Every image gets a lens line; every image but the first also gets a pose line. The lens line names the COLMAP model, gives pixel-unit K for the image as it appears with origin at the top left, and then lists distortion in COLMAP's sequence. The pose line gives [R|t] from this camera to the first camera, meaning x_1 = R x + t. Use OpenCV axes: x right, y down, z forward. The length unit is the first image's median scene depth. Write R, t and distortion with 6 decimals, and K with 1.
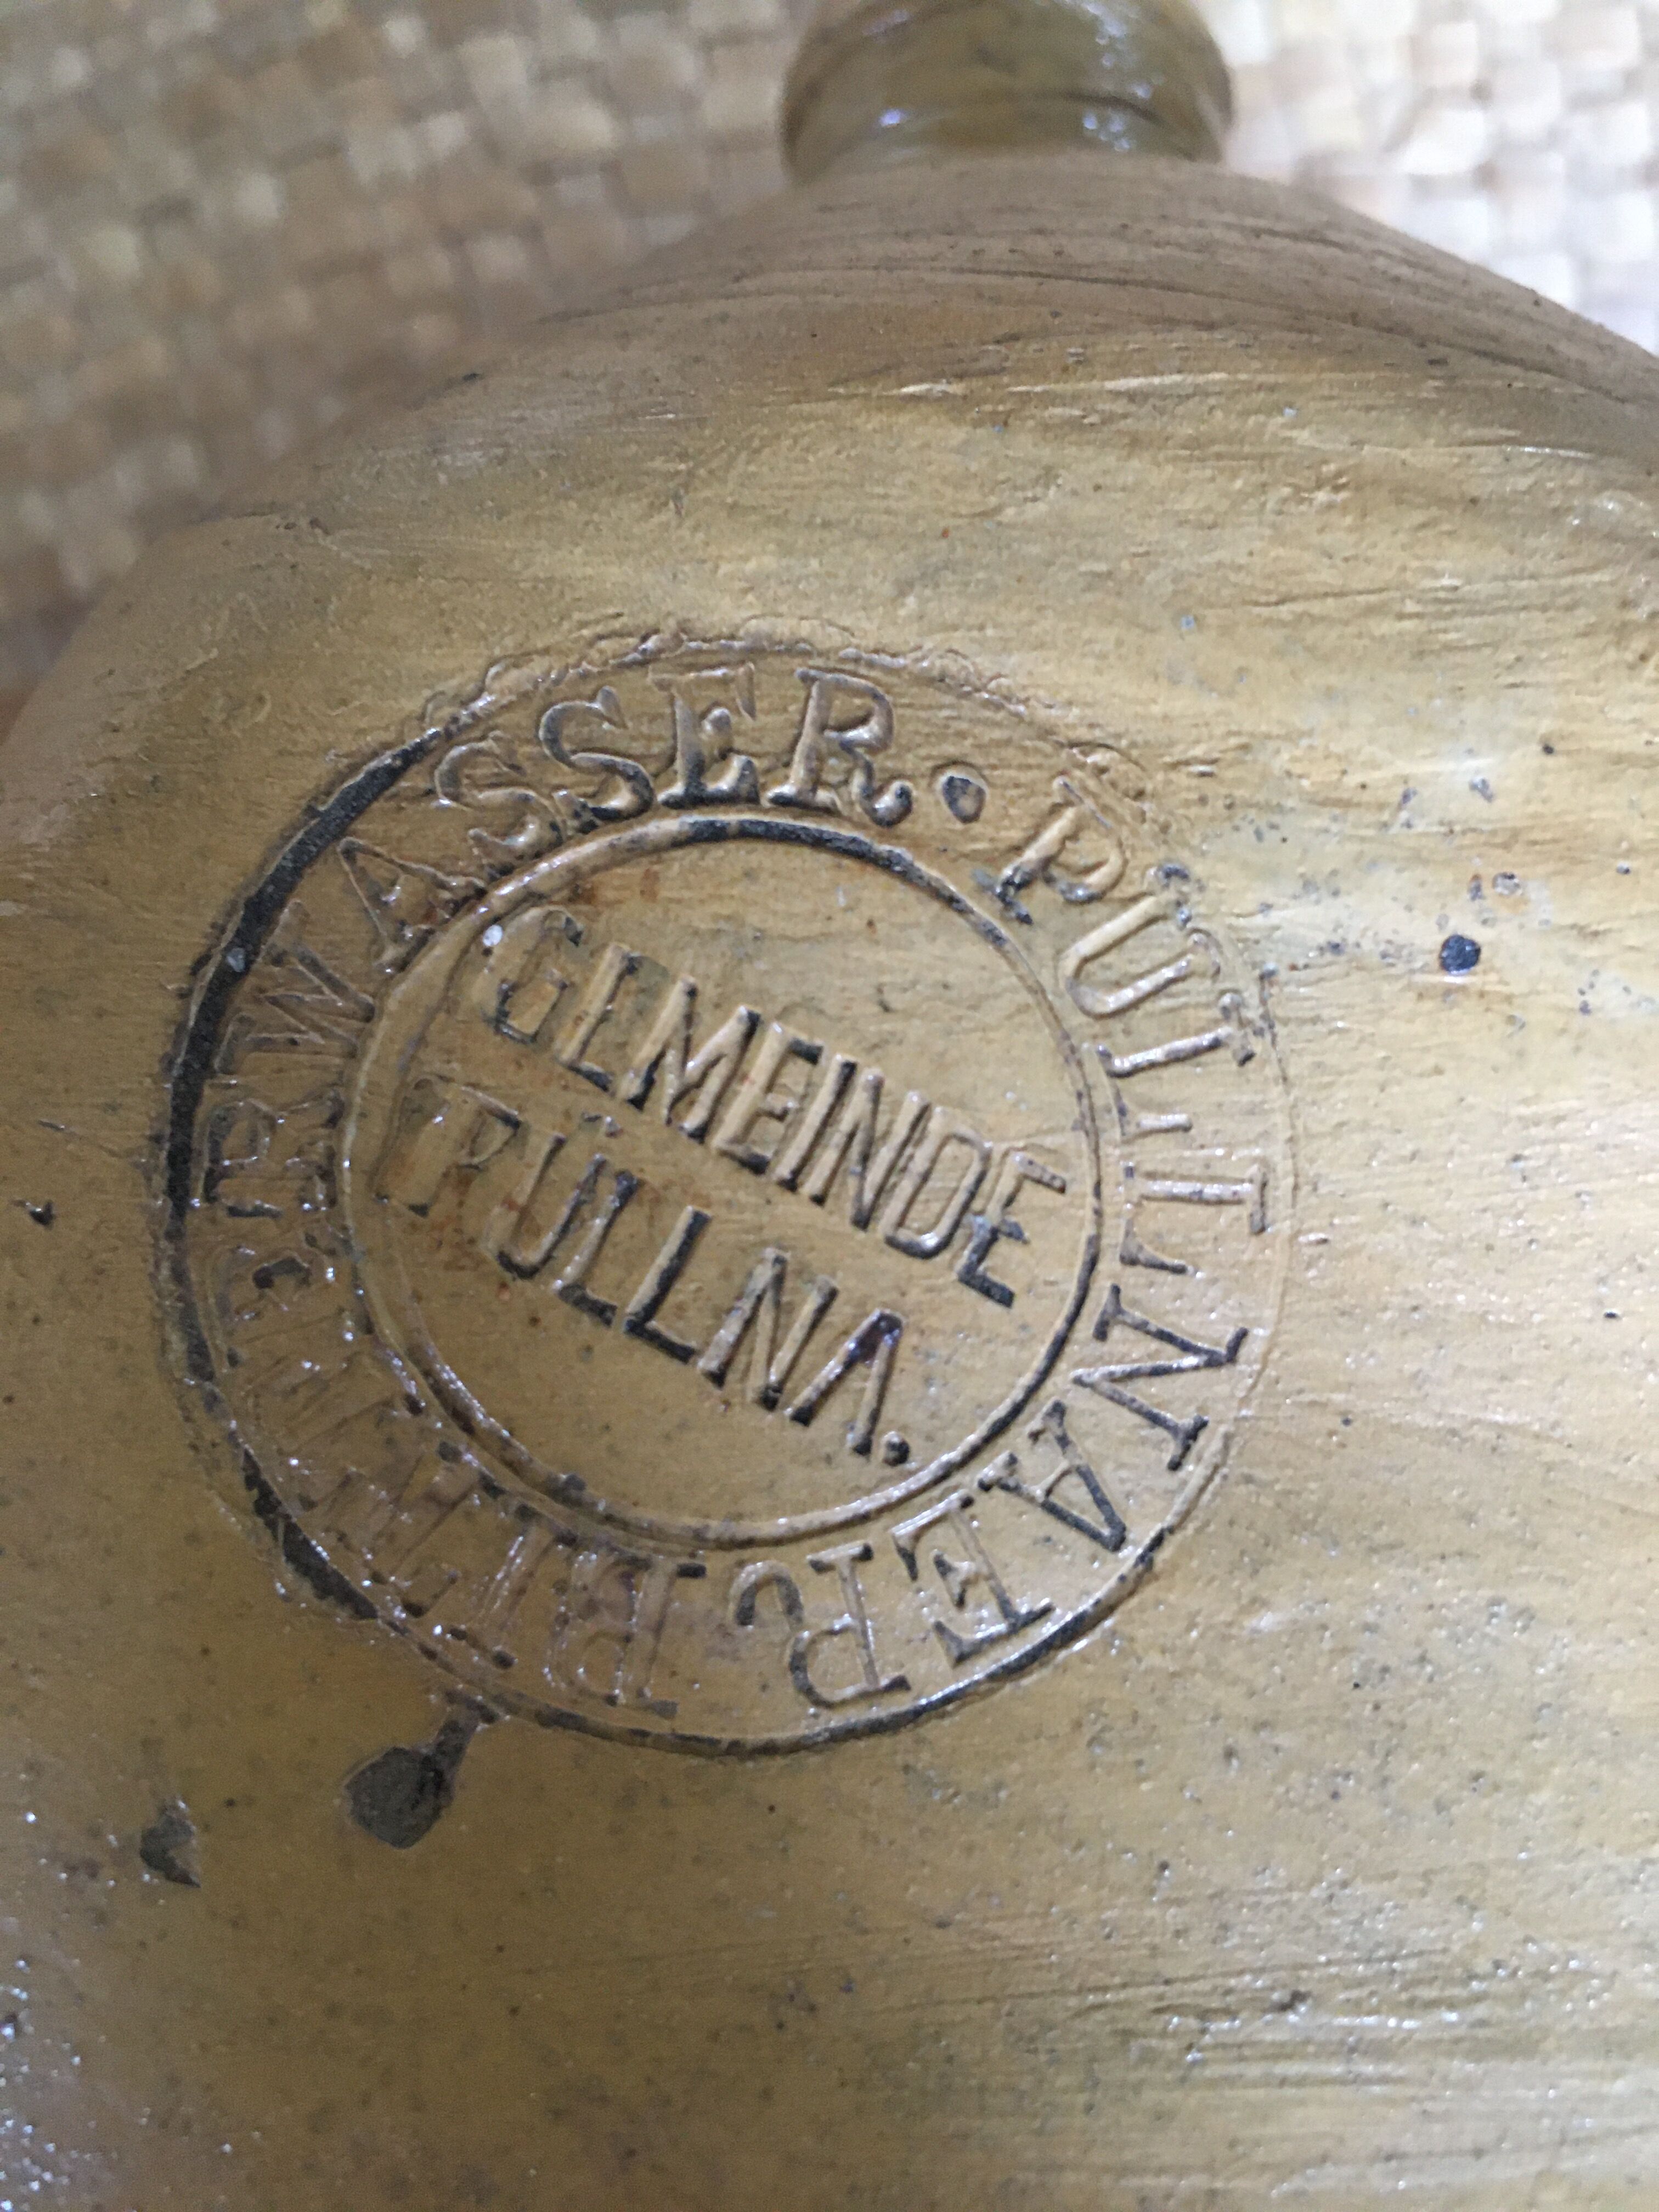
lens RADIAL K [[1981.3, 0, 817.2], [0, 1981.3, 1103.8], [0, 0, 1]] dist [0.074118, -0.119980]
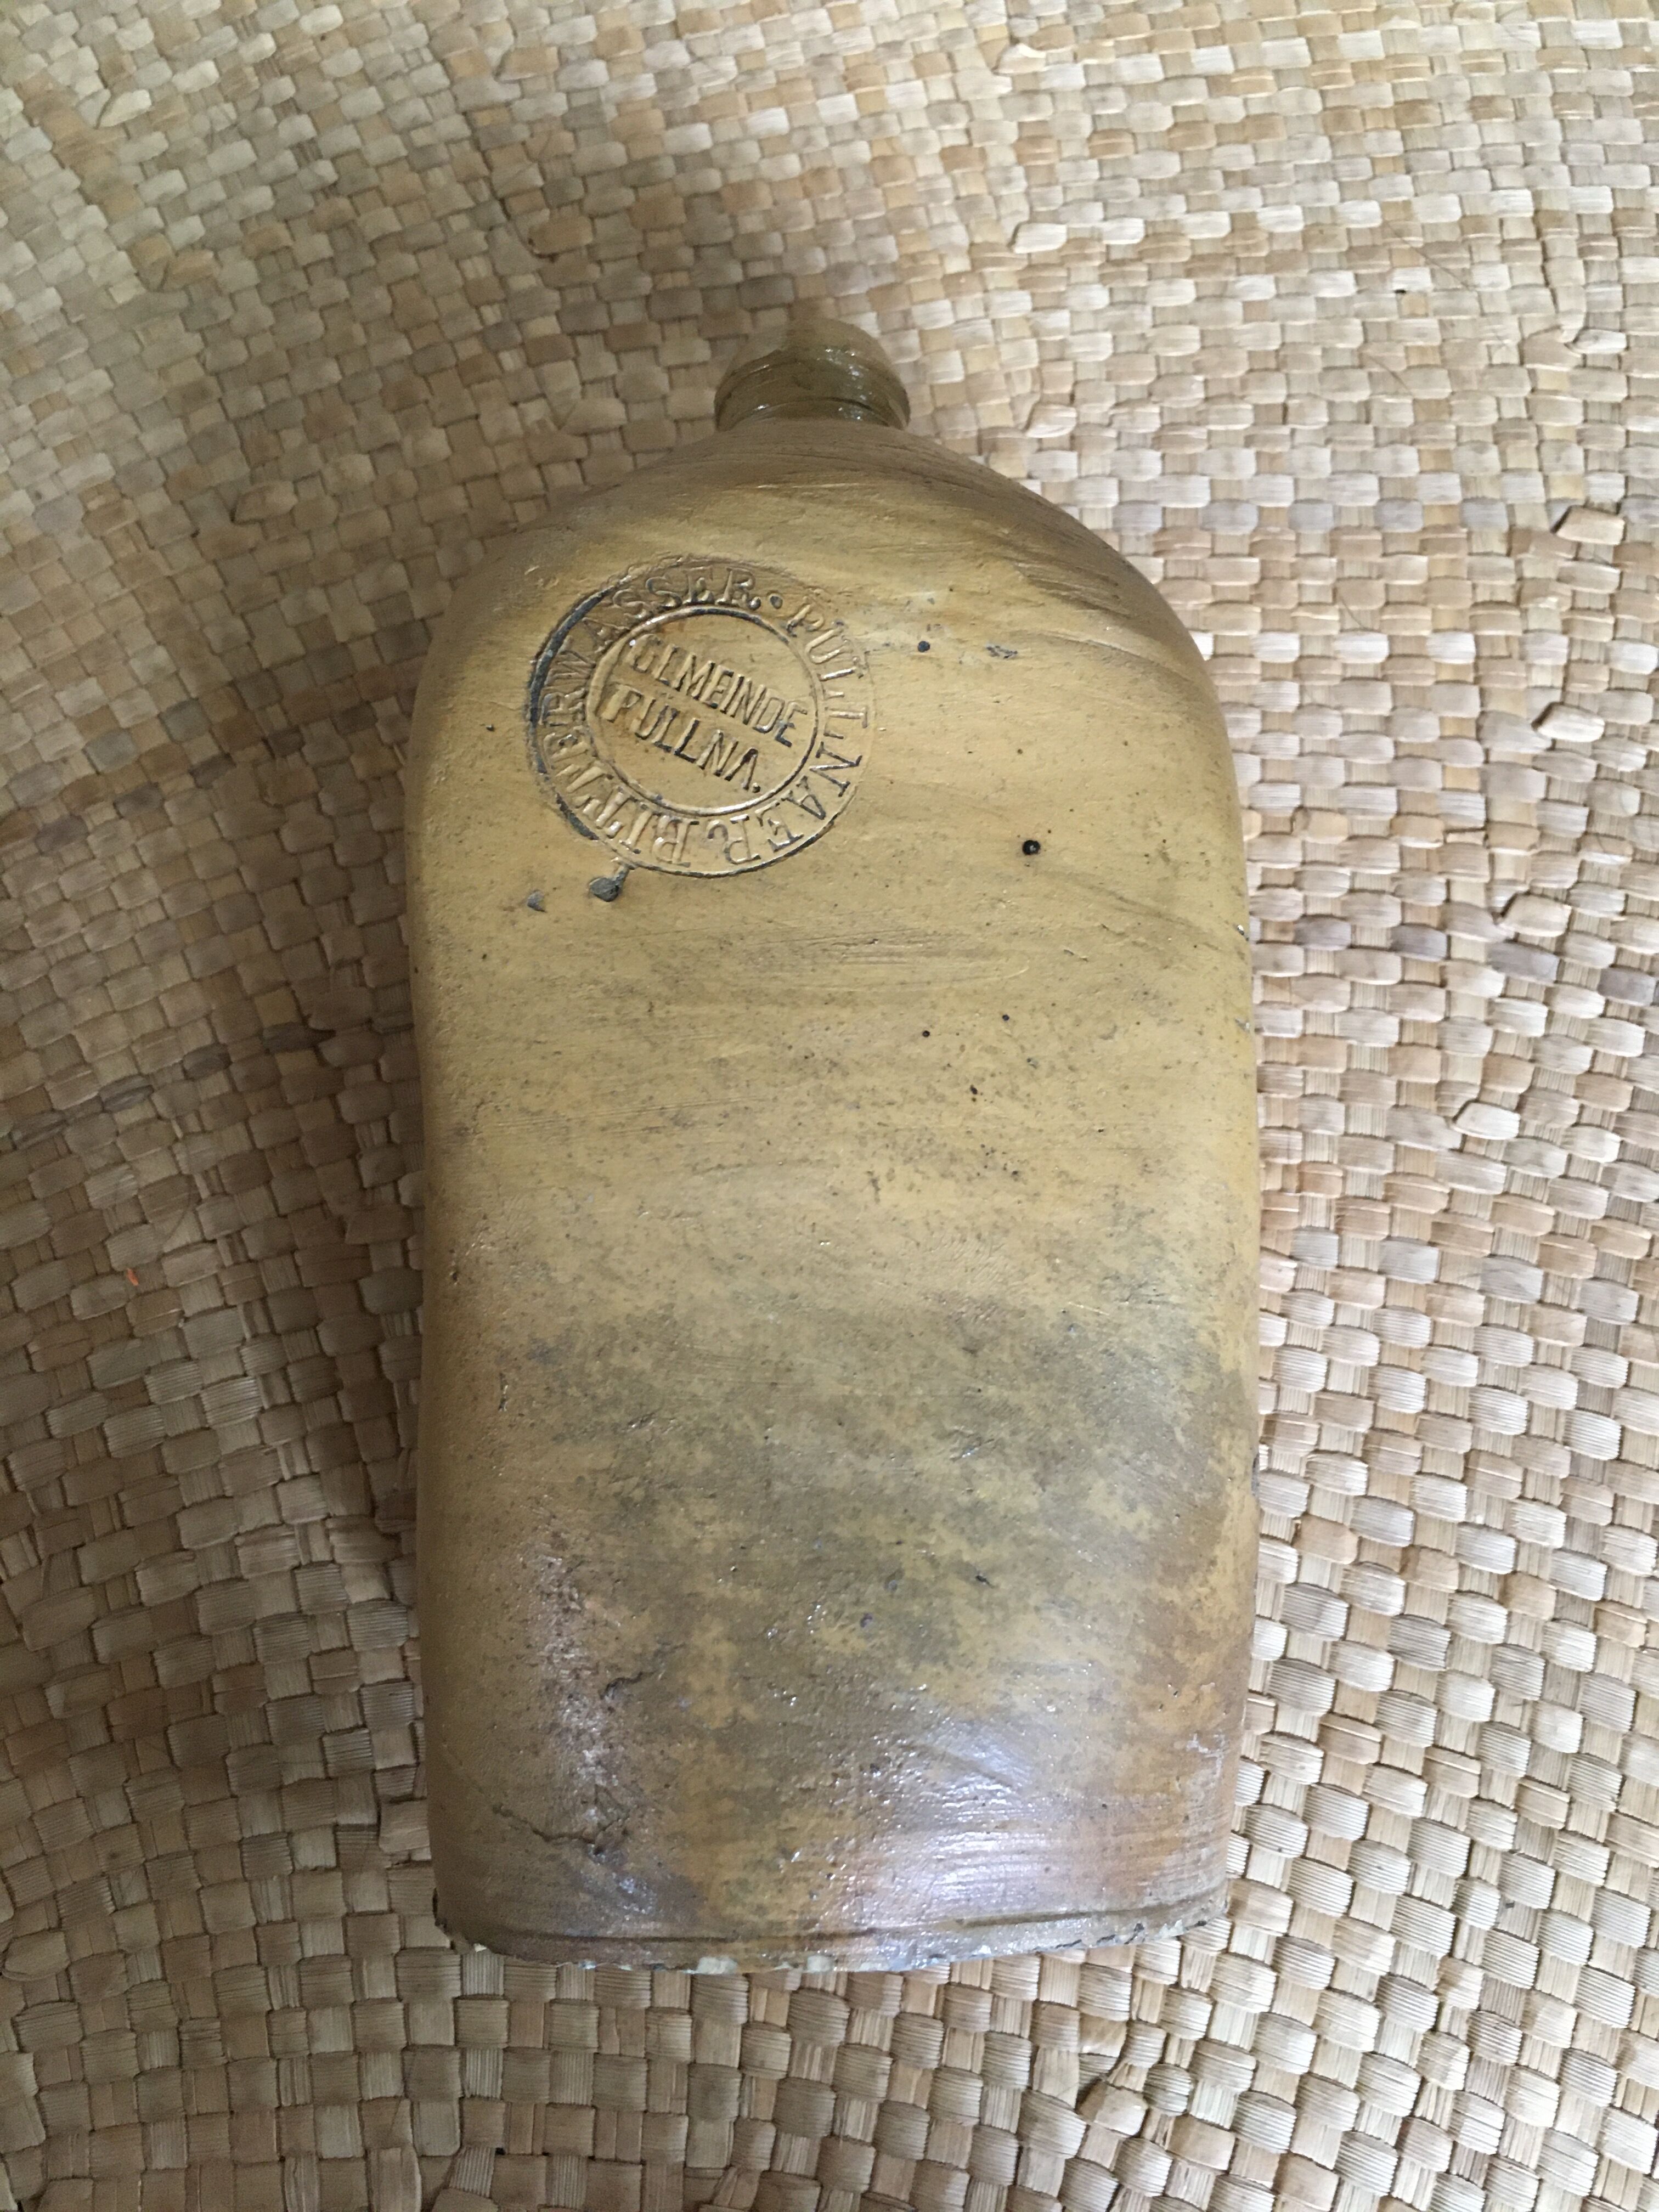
lens RADIAL K [[1981.3, 0, 823.1], [0, 1981.3, 1099.8], [0, 0, 1]] dist [0.074118, -0.119980]
pose [[0.998996, -0.001342, 0.044770, 0.002076], [0.006921, 0.992170, -0.124701, 1.091065], [-0.044253, 0.124886, 0.991184, -2.201100]]
